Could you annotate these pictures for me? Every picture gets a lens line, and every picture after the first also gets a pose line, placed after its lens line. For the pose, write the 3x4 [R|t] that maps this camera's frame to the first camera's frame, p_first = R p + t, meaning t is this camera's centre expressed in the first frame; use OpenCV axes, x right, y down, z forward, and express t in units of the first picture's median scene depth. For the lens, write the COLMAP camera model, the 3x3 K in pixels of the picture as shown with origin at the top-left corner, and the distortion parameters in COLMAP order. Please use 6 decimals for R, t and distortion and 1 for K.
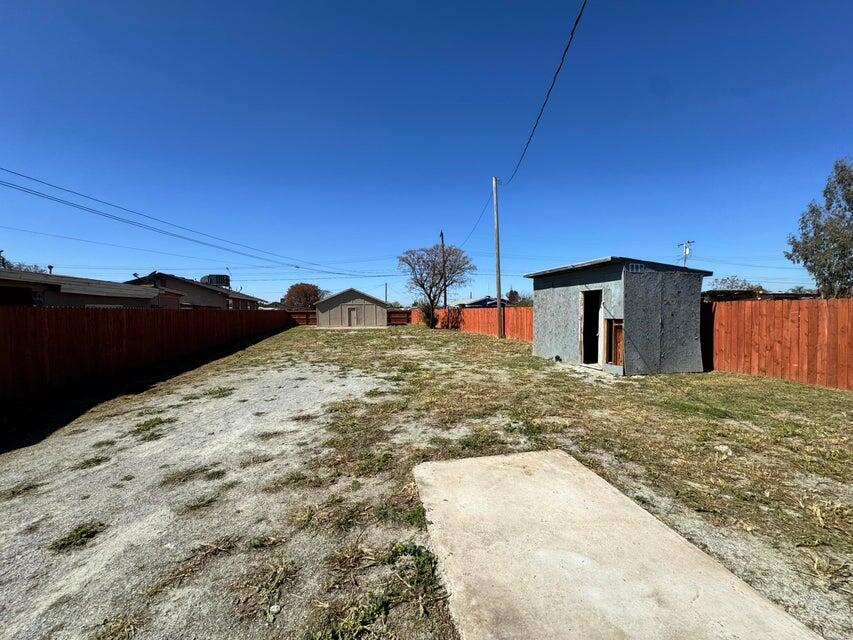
lens RADIAL K [[338.5, 0, 426.5], [0, 338.5, 320.0], [0, 0, 1]] dist [-0.000265, -0.000165]
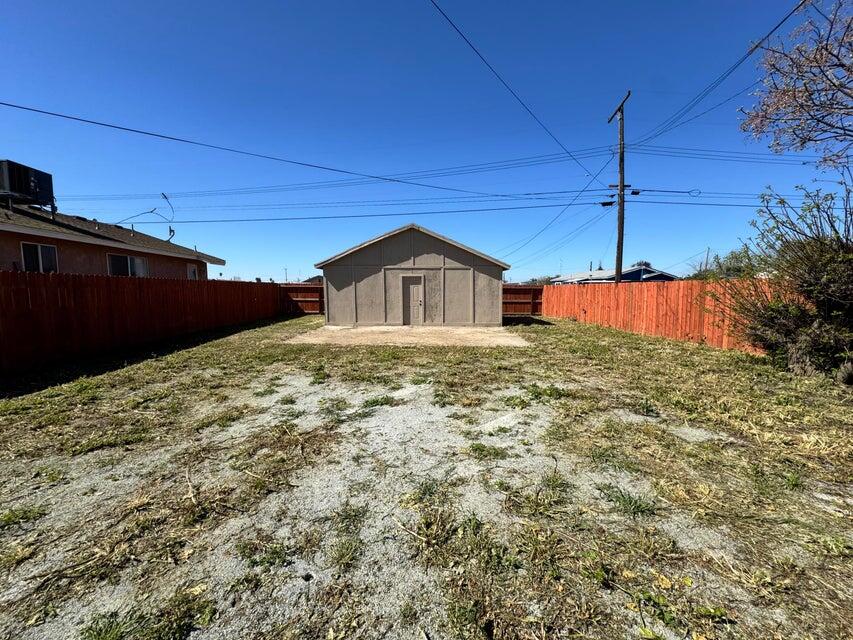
lens RADIAL K [[338.5, 0, 426.5], [0, 338.5, 320.0], [0, 0, 1]] dist [-0.000265, -0.000165]
pose [[0.985936, 0.027239, -0.164889, -0.140407], [-0.016271, 0.997586, 0.067504, -0.013595], [0.166330, -0.063872, 0.983999, 0.624326]]
